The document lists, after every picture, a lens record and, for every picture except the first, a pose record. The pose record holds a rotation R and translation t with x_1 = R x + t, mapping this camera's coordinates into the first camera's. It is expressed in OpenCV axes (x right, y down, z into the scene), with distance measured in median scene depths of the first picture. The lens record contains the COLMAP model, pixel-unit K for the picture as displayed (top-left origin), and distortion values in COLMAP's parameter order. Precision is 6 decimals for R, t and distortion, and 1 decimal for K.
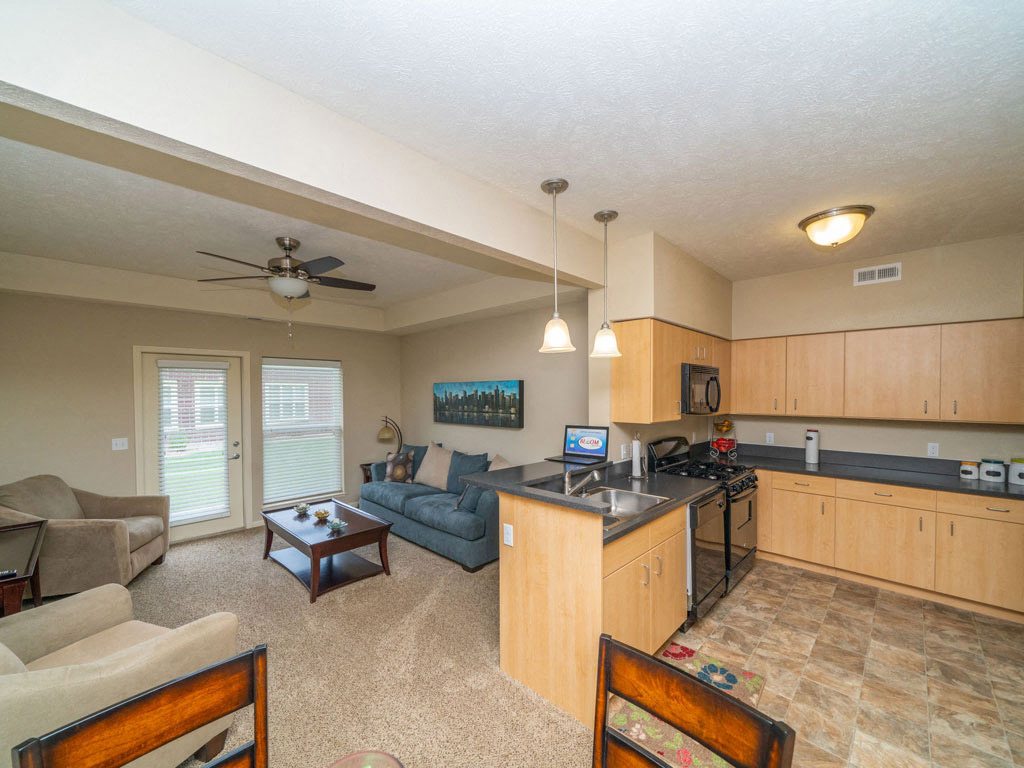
lens RADIAL K [[398.2, 0, 507.2], [0, 398.2, 396.6], [0, 0, 1]] dist [-0.001024, -0.000310]
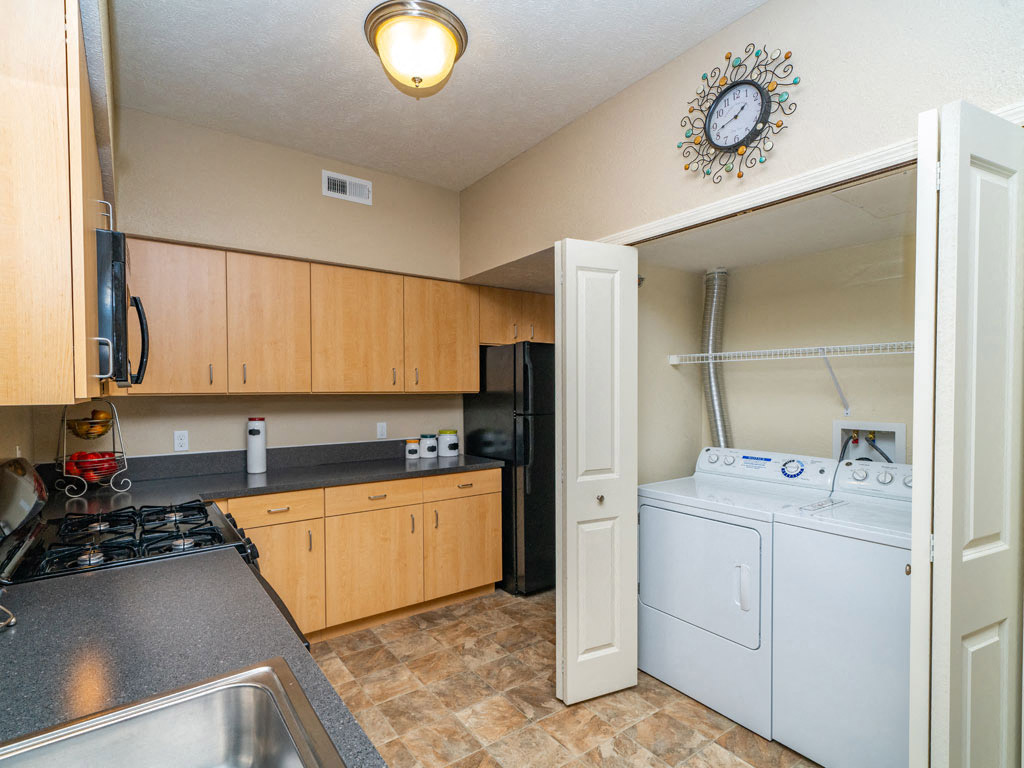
lens RADIAL K [[514.8, 0, 512.9], [0, 514.8, 392.2], [0, 0, 1]] dist [0.002598, 0.000210]
pose [[0.163896, -0.008772, 0.986439, 0.070226], [0.013994, 0.999881, 0.006566, 0.054997], [-0.986378, 0.012728, 0.163999, 0.594083]]
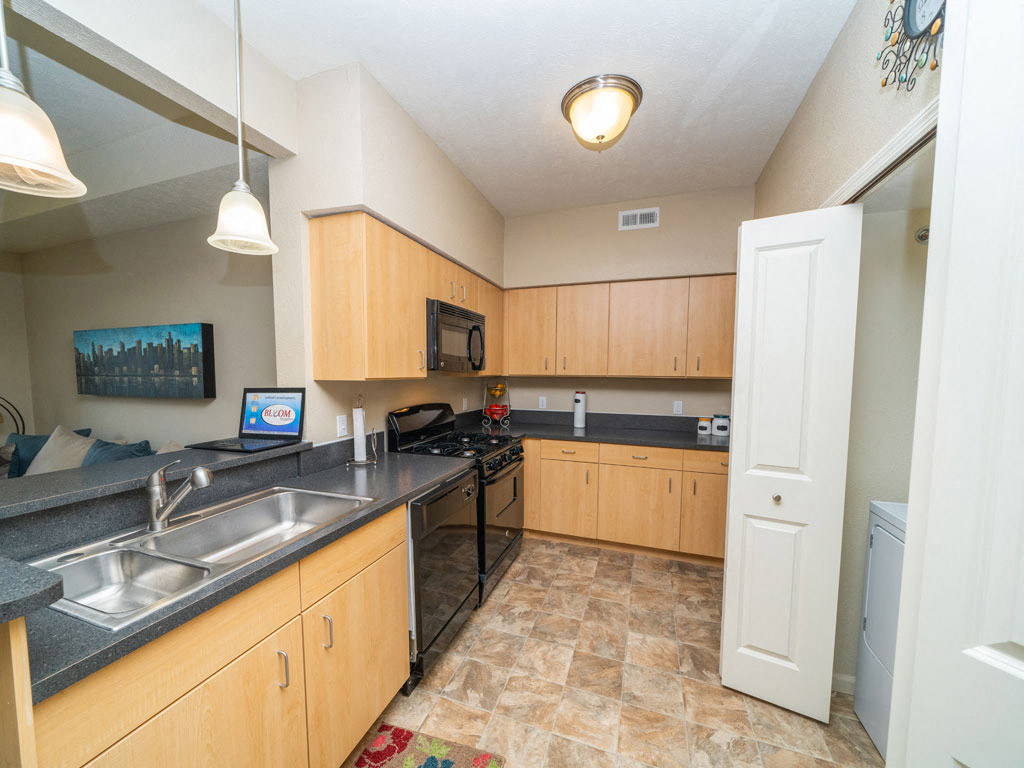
lens RADIAL K [[398.2, 0, 493.5], [0, 398.2, 393.2], [0, 0, 1]] dist [-0.001024, -0.000310]
pose [[0.913312, -0.020232, 0.406757, 0.251871], [-0.000669, 0.998689, 0.051178, 0.049105], [-0.407259, -0.047014, 0.912102, 0.291317]]
